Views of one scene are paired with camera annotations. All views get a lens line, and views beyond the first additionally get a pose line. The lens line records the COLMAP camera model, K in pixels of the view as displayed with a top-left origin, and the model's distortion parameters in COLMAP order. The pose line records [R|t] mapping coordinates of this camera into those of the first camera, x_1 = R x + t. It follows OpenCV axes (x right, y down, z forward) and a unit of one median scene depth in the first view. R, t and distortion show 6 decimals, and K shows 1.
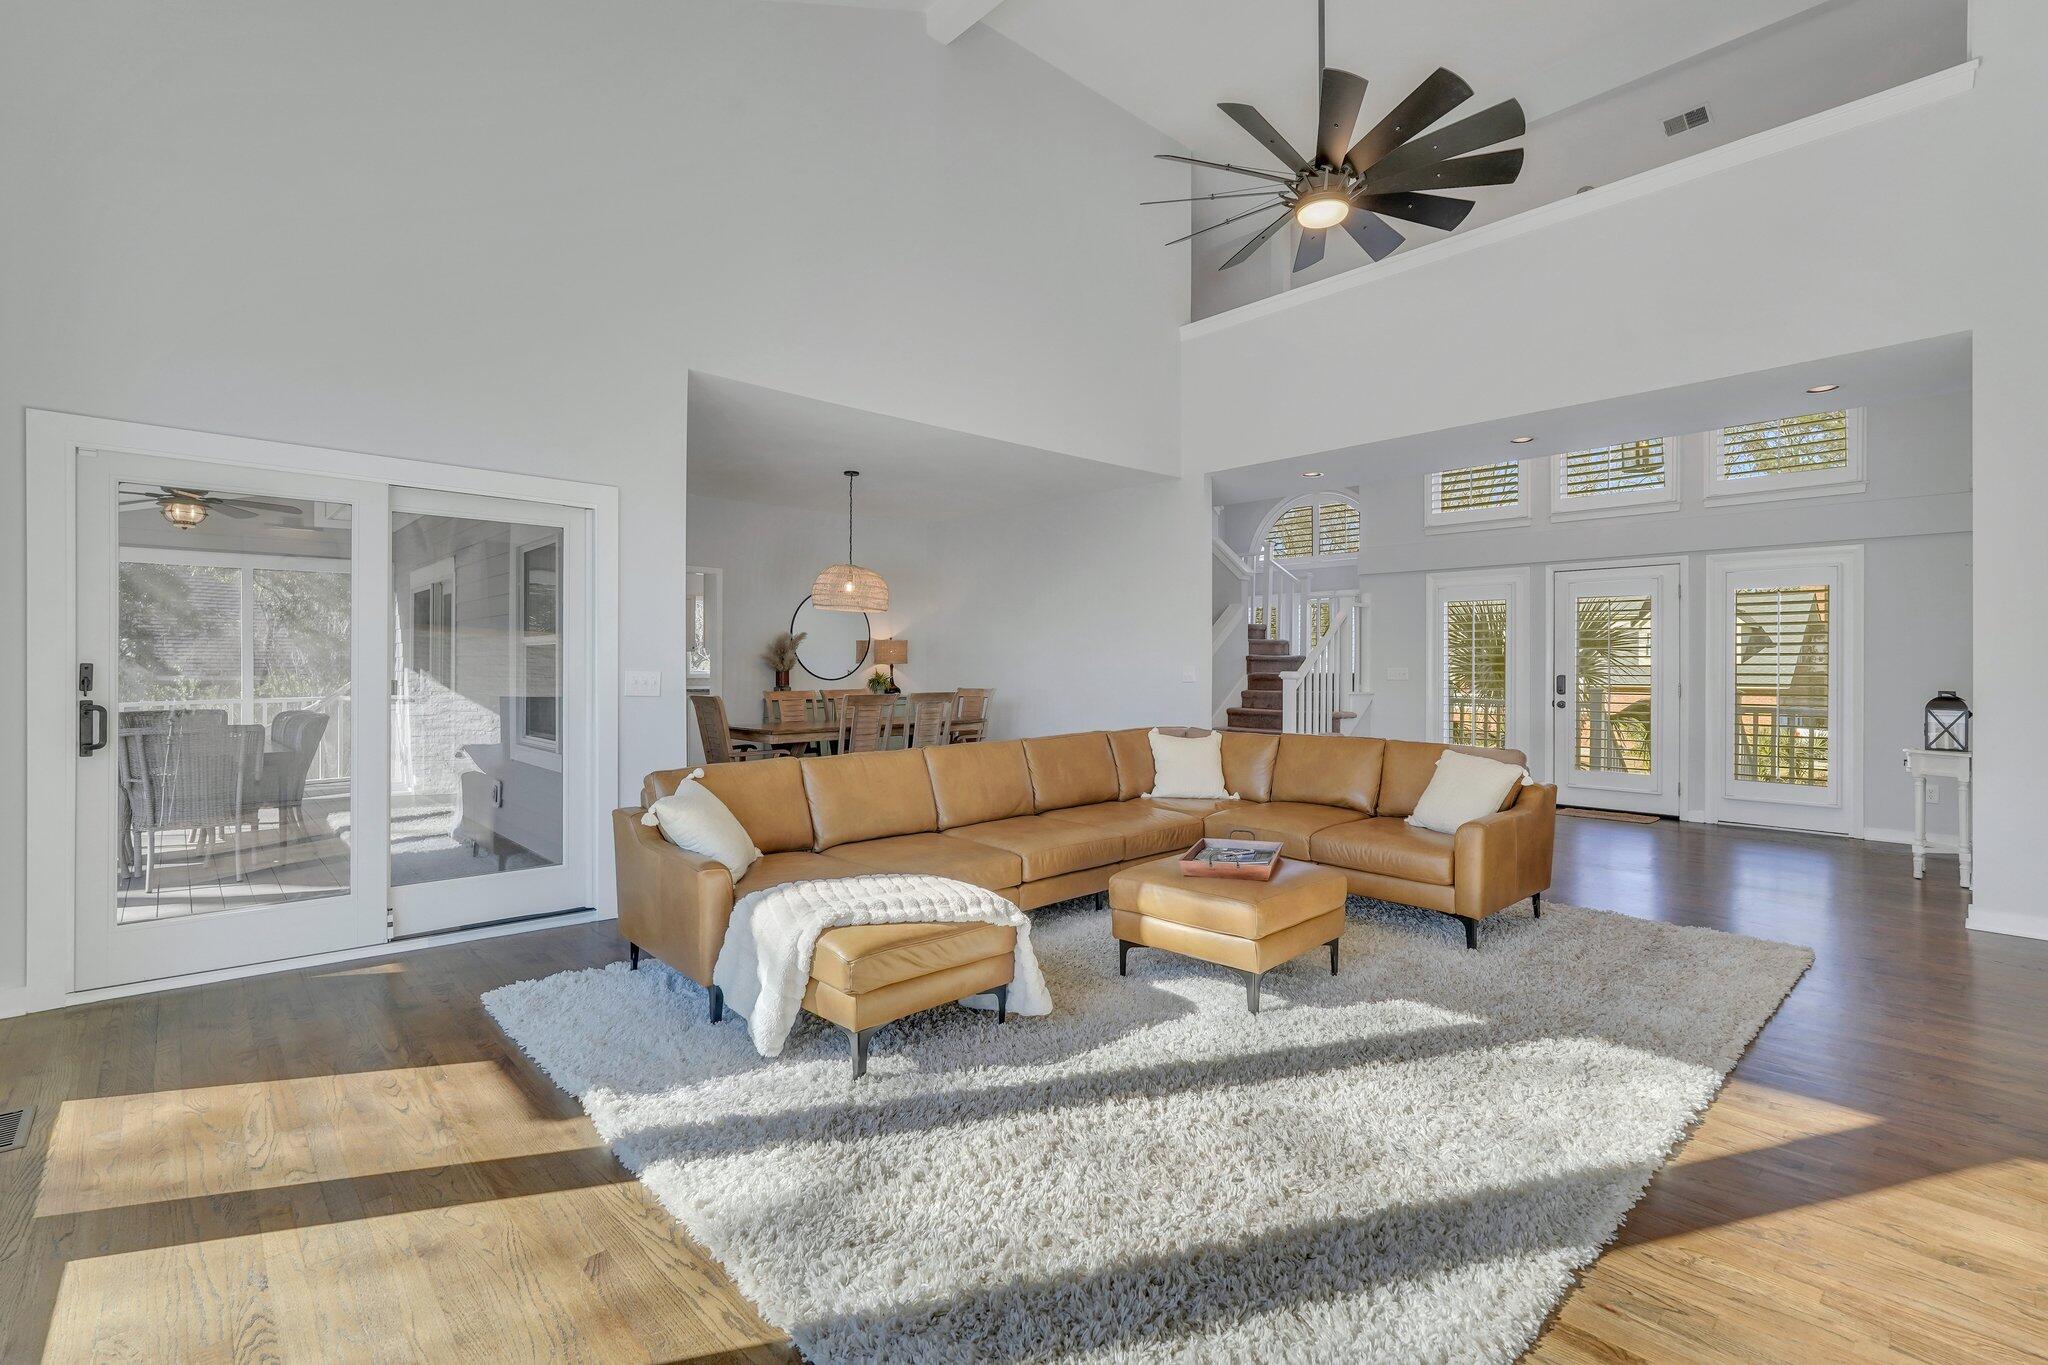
lens RADIAL K [[915.3, 0, 1008.7], [0, 915.3, 668.0], [0, 0, 1]] dist [0.000247, -0.000280]
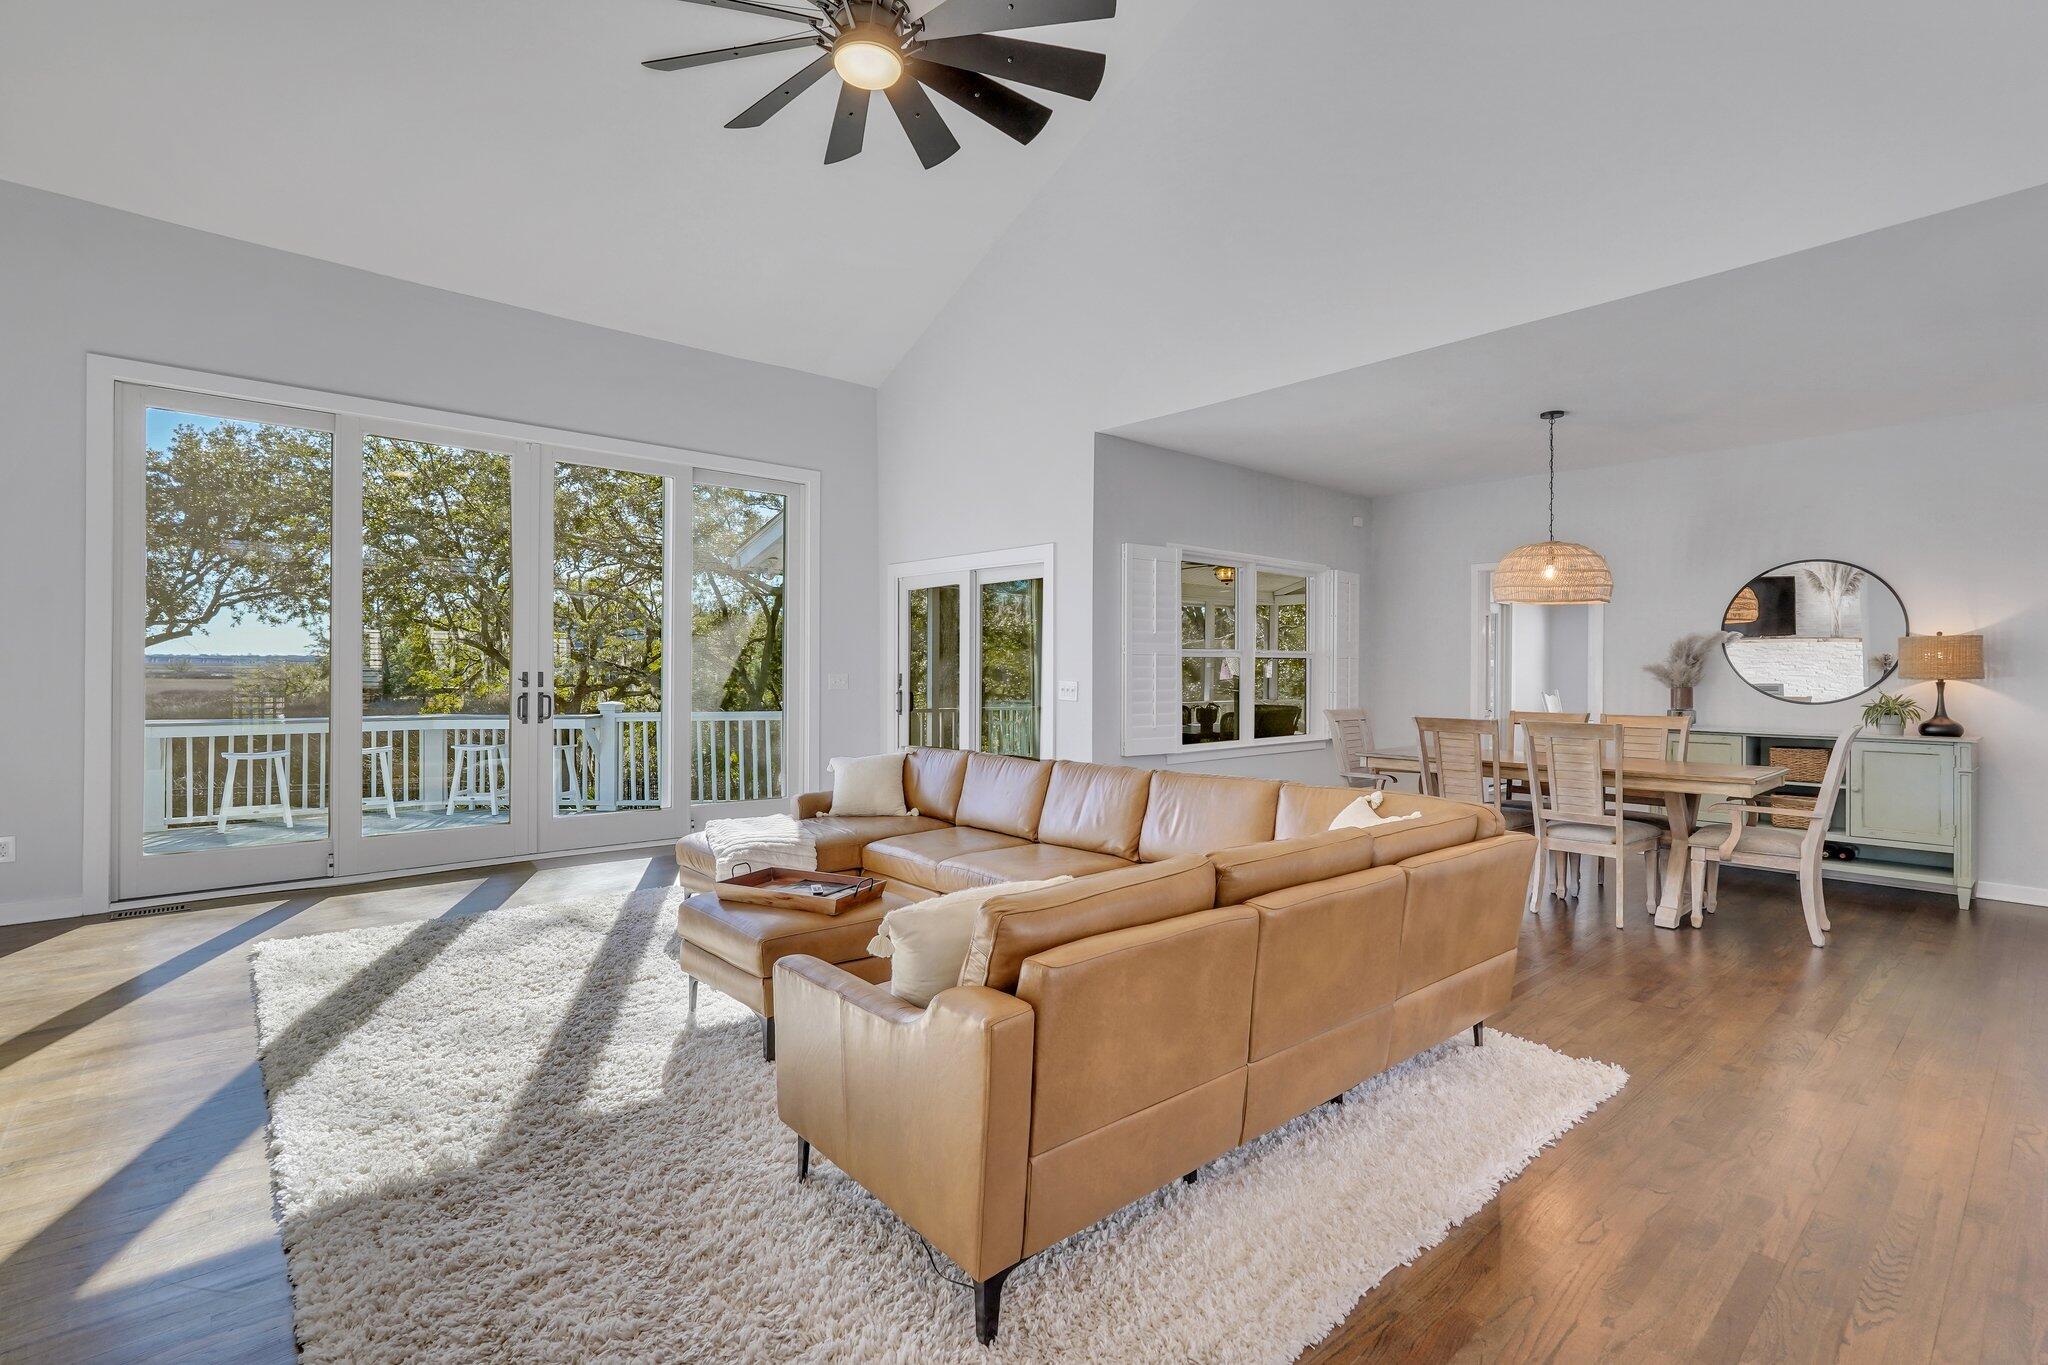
lens RADIAL K [[915.3, 0, 1008.7], [0, 915.3, 668.0], [0, 0, 1]] dist [0.000247, -0.000280]
pose [[-0.024373, -0.002493, -0.999700, 0.582419], [-0.011954, 0.999926, -0.002203, -0.005822], [0.999631, 0.011897, -0.024401, 0.609208]]
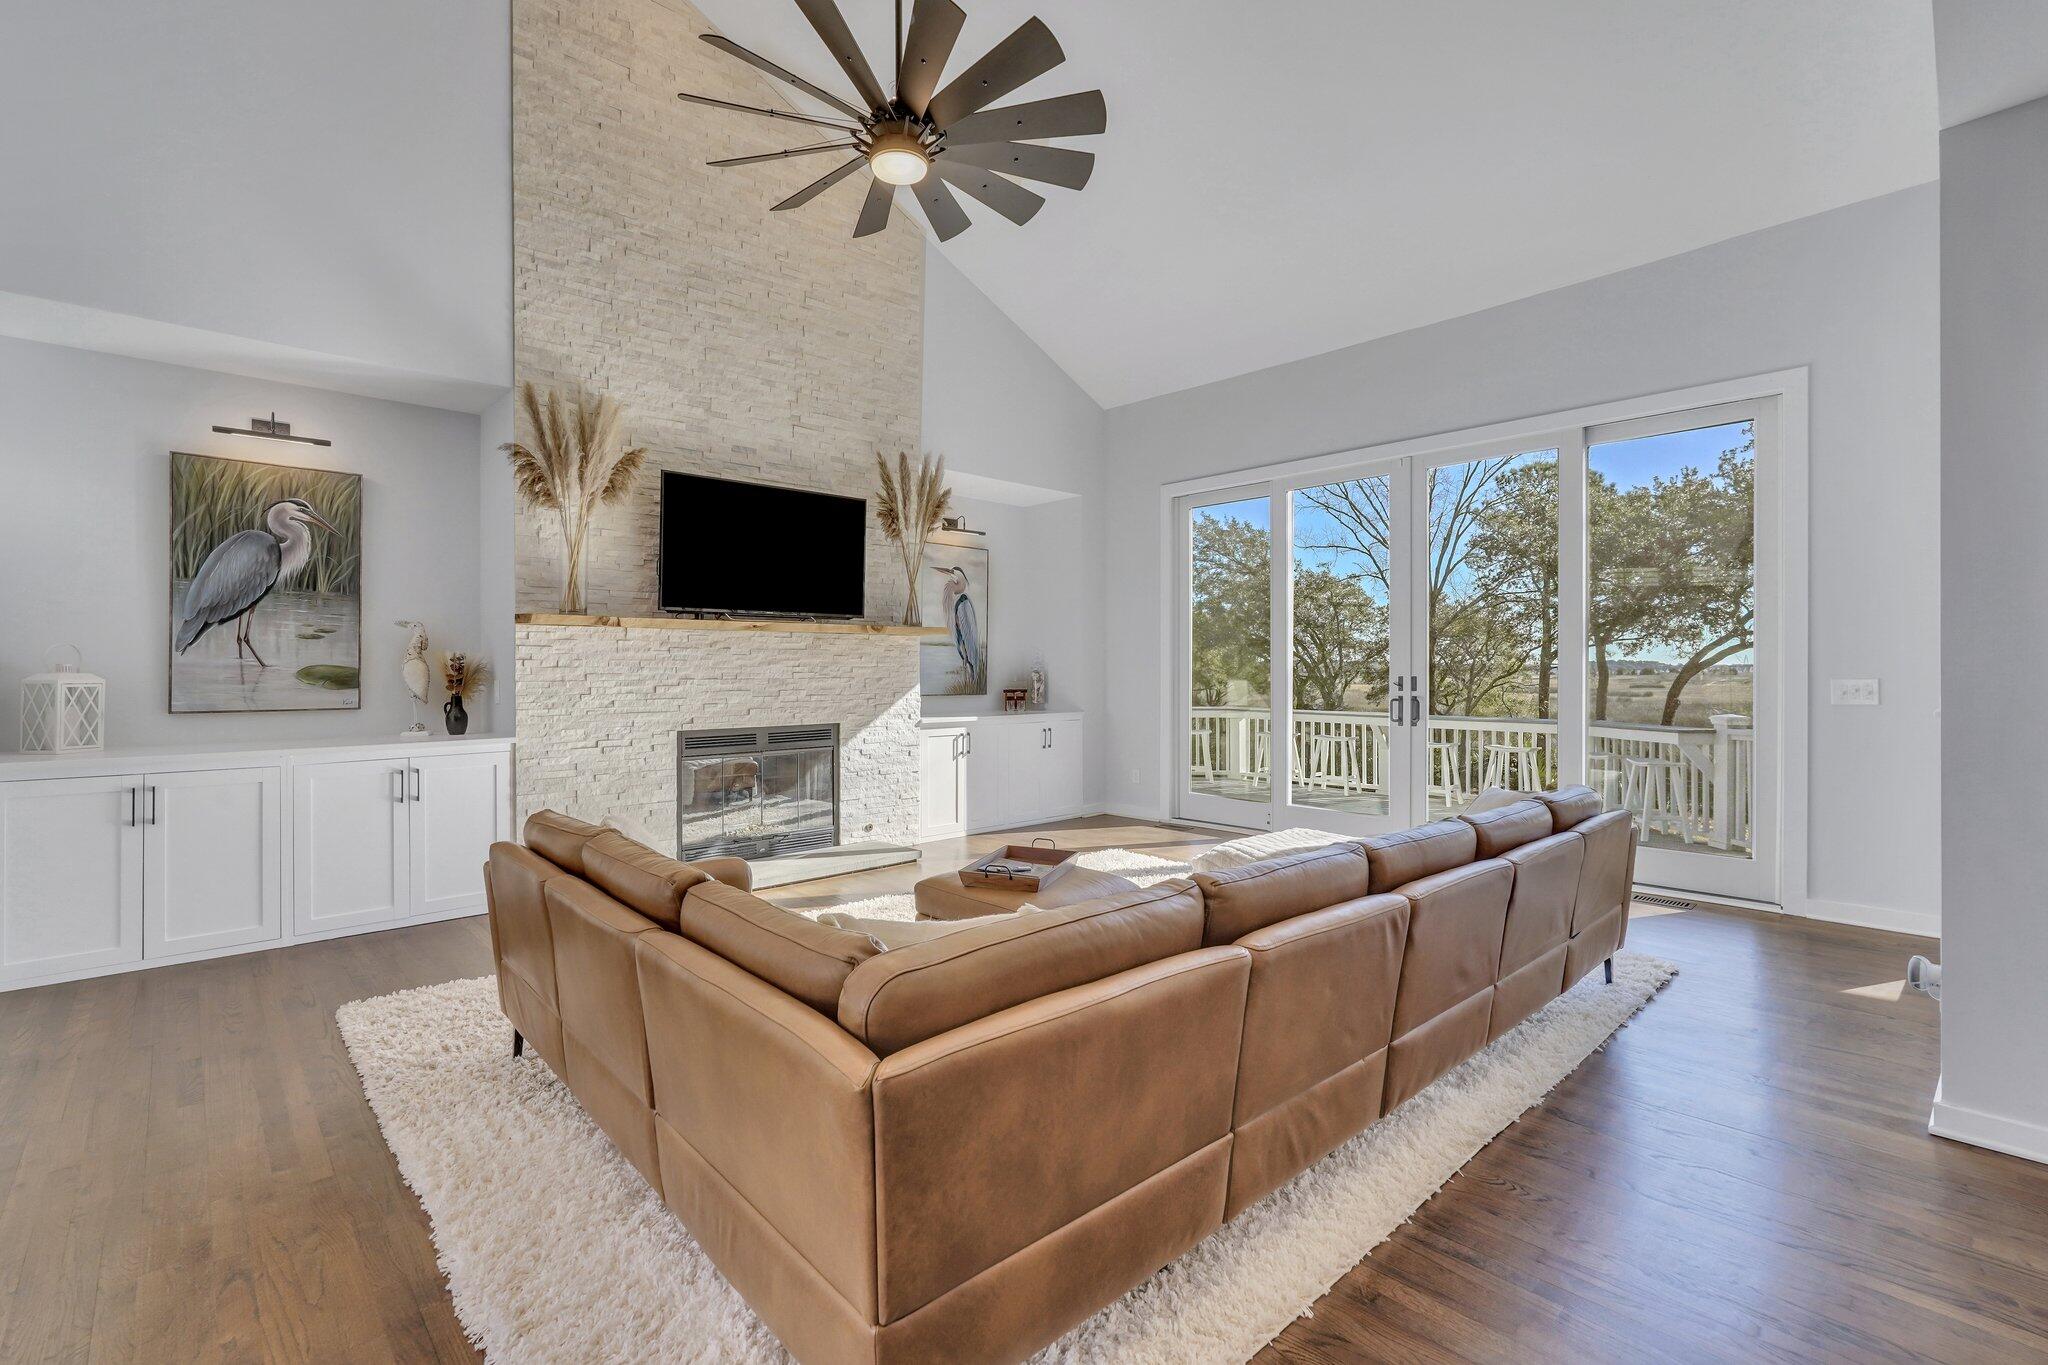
lens RADIAL K [[911.7, 0, 1068.1], [0, 911.7, 669.3], [0, 0, 1]] dist [-0.023515, -0.000085]
pose [[-0.998564, -0.000524, -0.053566, 0.121051], [-0.000641, 0.999997, 0.002157, -0.007456], [0.053565, 0.002188, -0.998562, 1.012890]]
